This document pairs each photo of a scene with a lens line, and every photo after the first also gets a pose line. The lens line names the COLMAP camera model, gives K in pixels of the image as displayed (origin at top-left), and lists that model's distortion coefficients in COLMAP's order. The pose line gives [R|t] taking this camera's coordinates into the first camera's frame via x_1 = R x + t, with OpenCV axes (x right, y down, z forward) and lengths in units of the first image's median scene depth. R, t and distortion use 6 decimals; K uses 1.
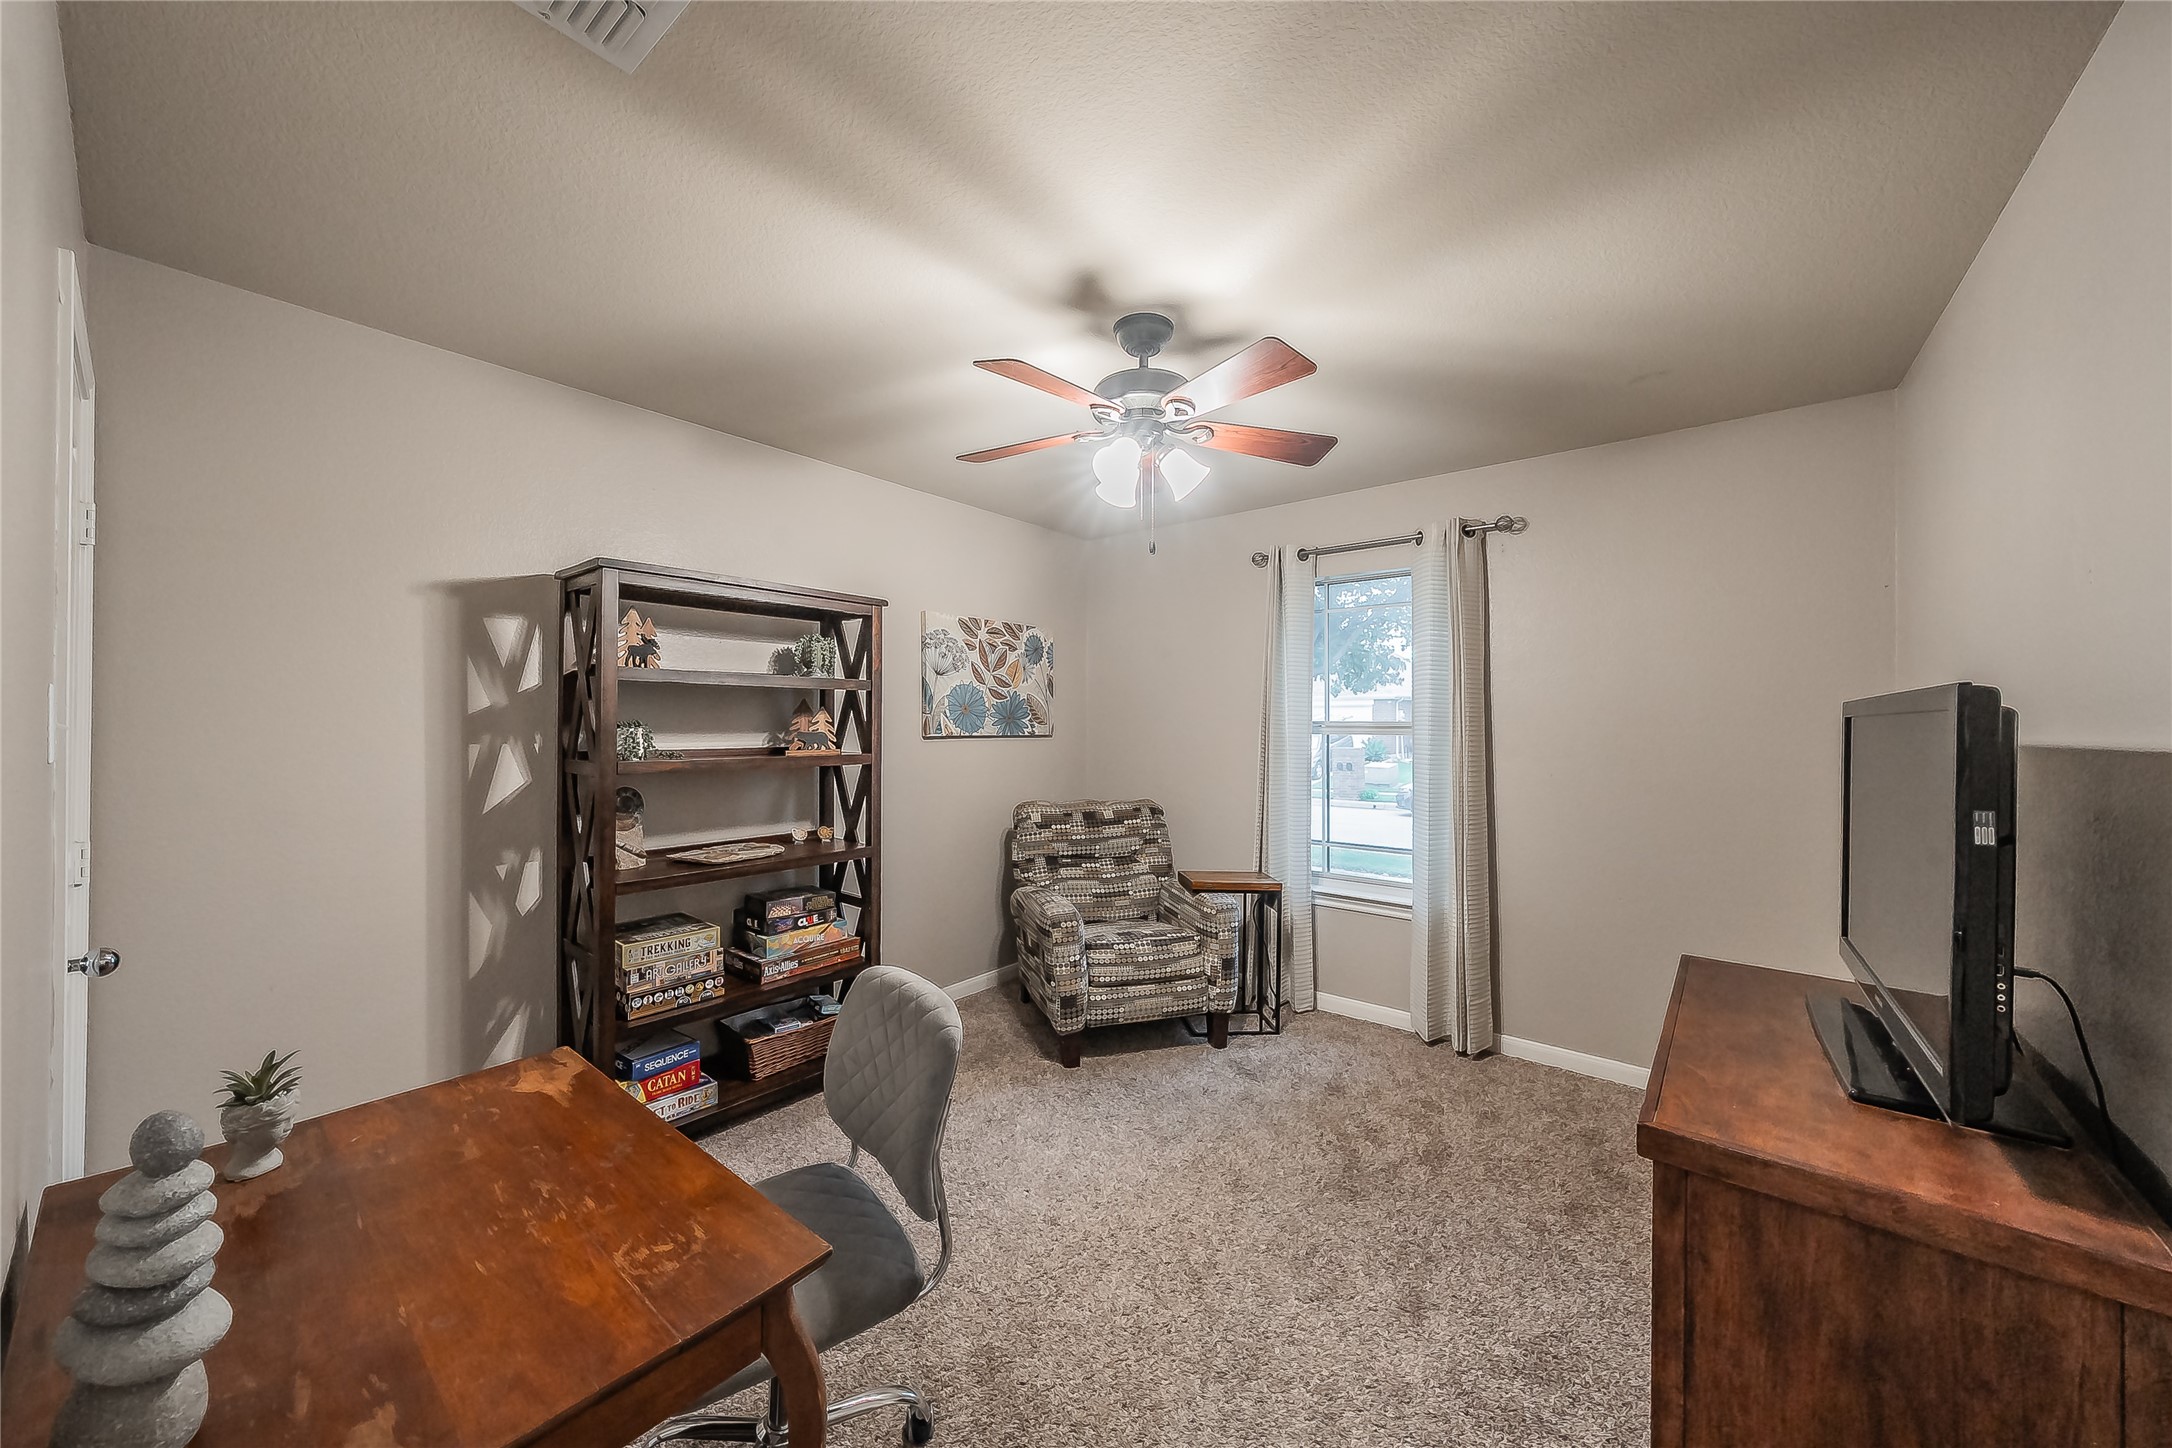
lens RADIAL K [[781.0, 0, 1082.9], [0, 781.0, 718.8], [0, 0, 1]] dist [-0.003368, -0.000067]
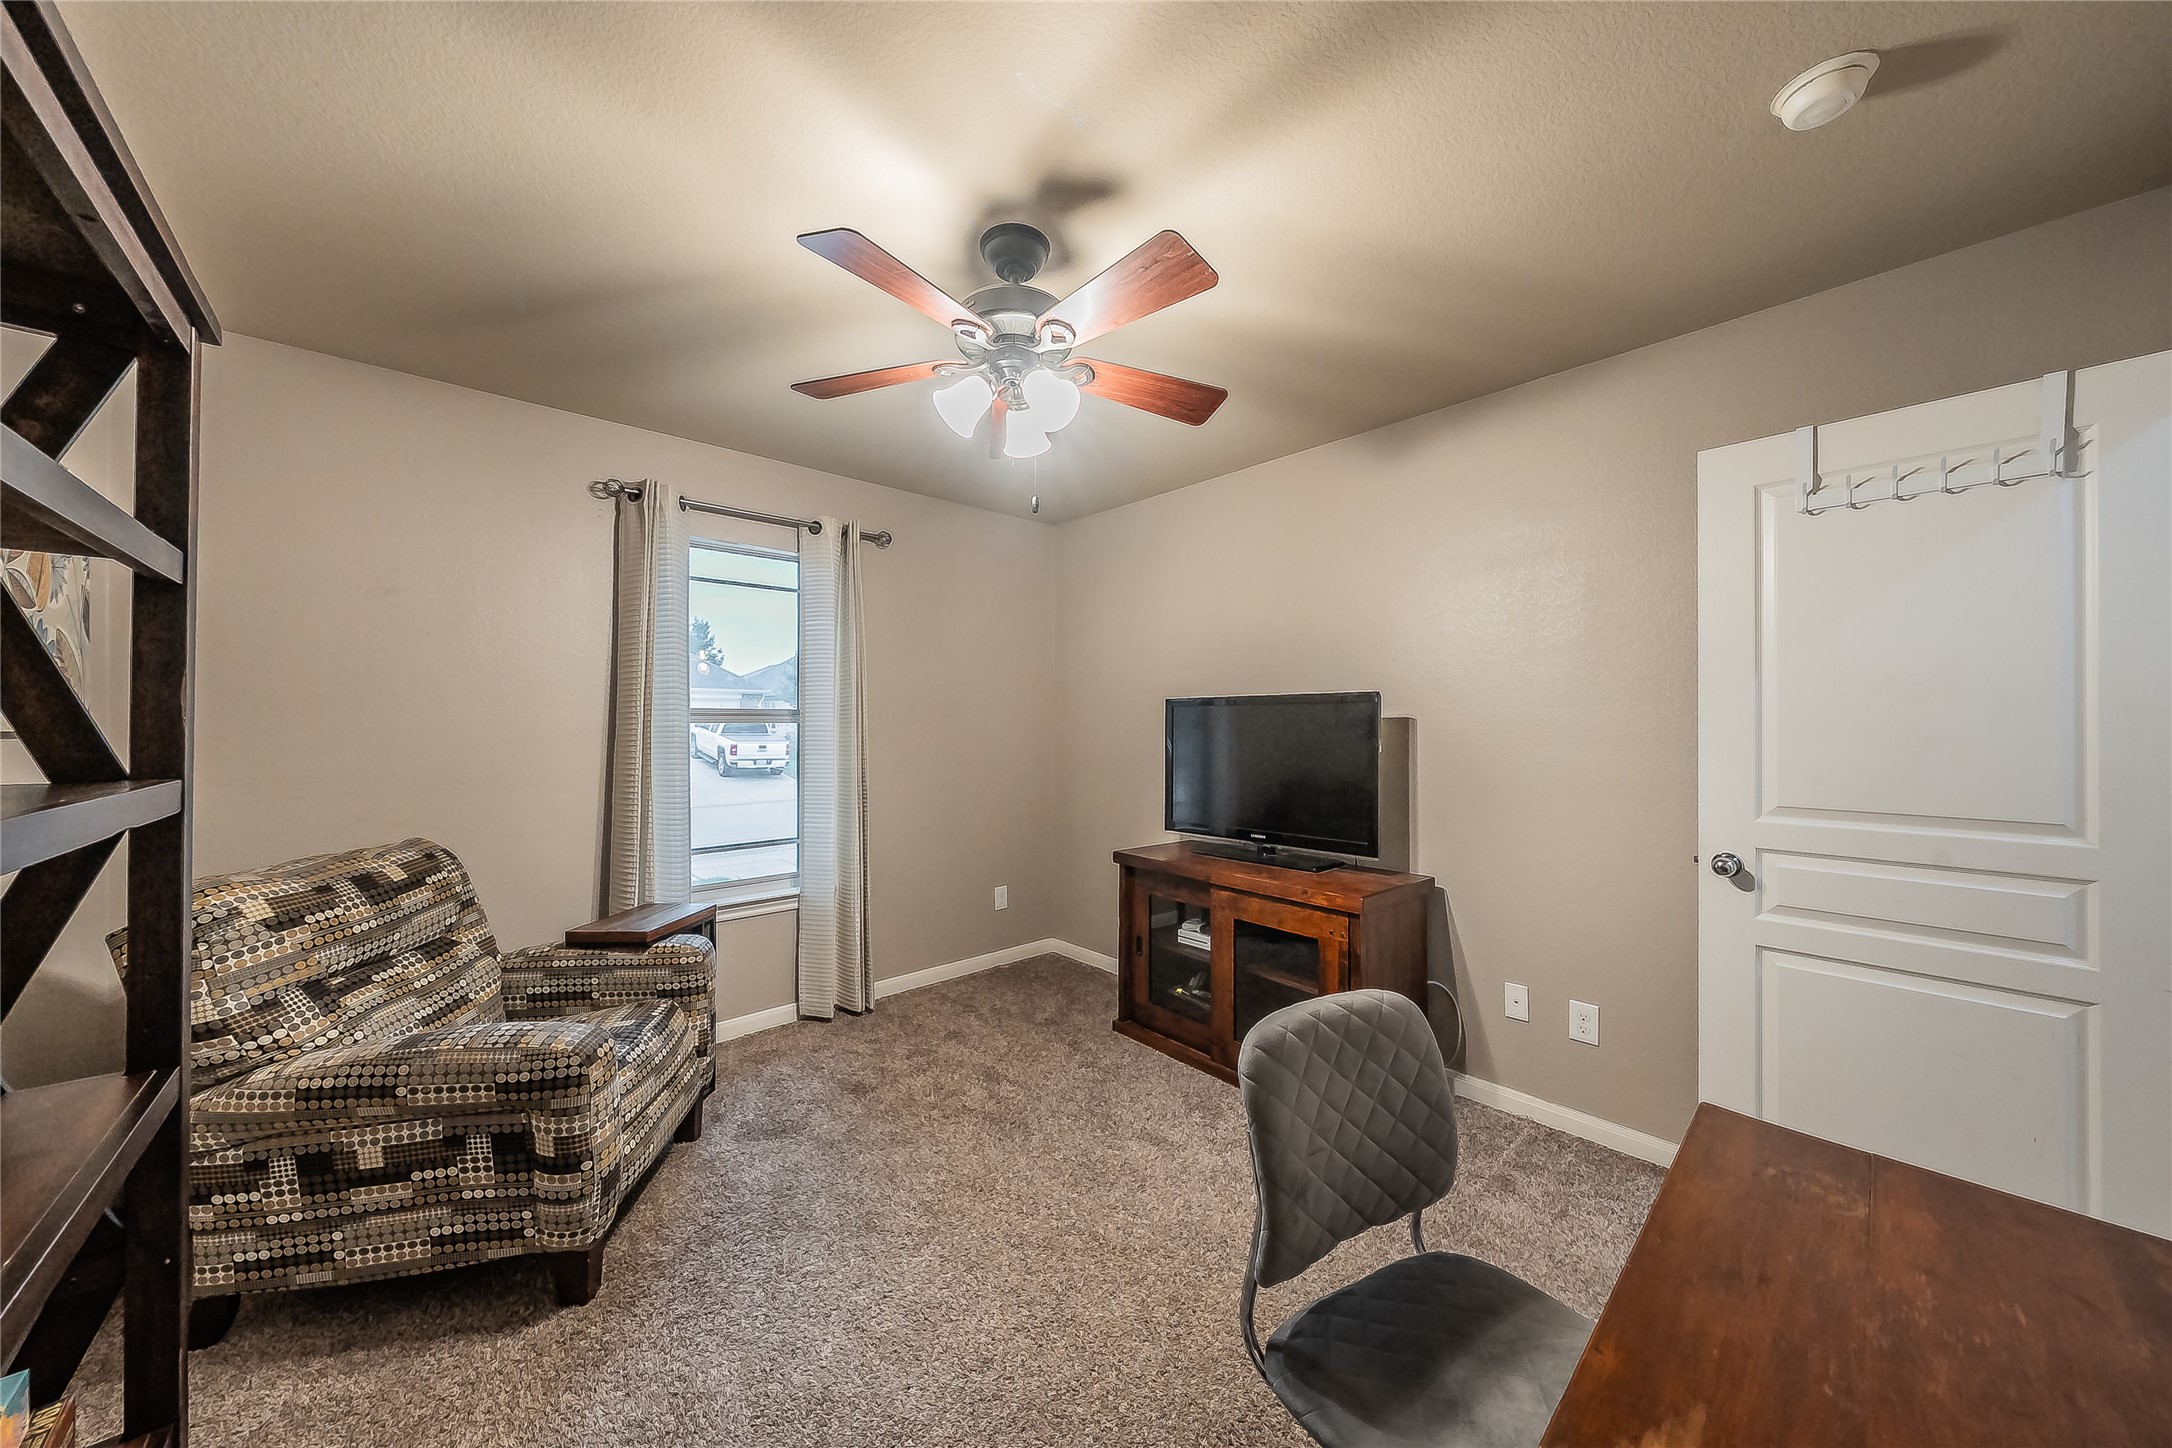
lens RADIAL K [[739.2, 0, 1083.9], [0, 739.2, 720.9], [0, 0, 1]] dist [-0.001171, 0.000272]
pose [[0.137989, -0.003483, 0.990428, -0.477623], [-0.001679, 0.999992, 0.003751, 0.016029], [-0.990432, -0.002181, 0.137982, 0.531881]]
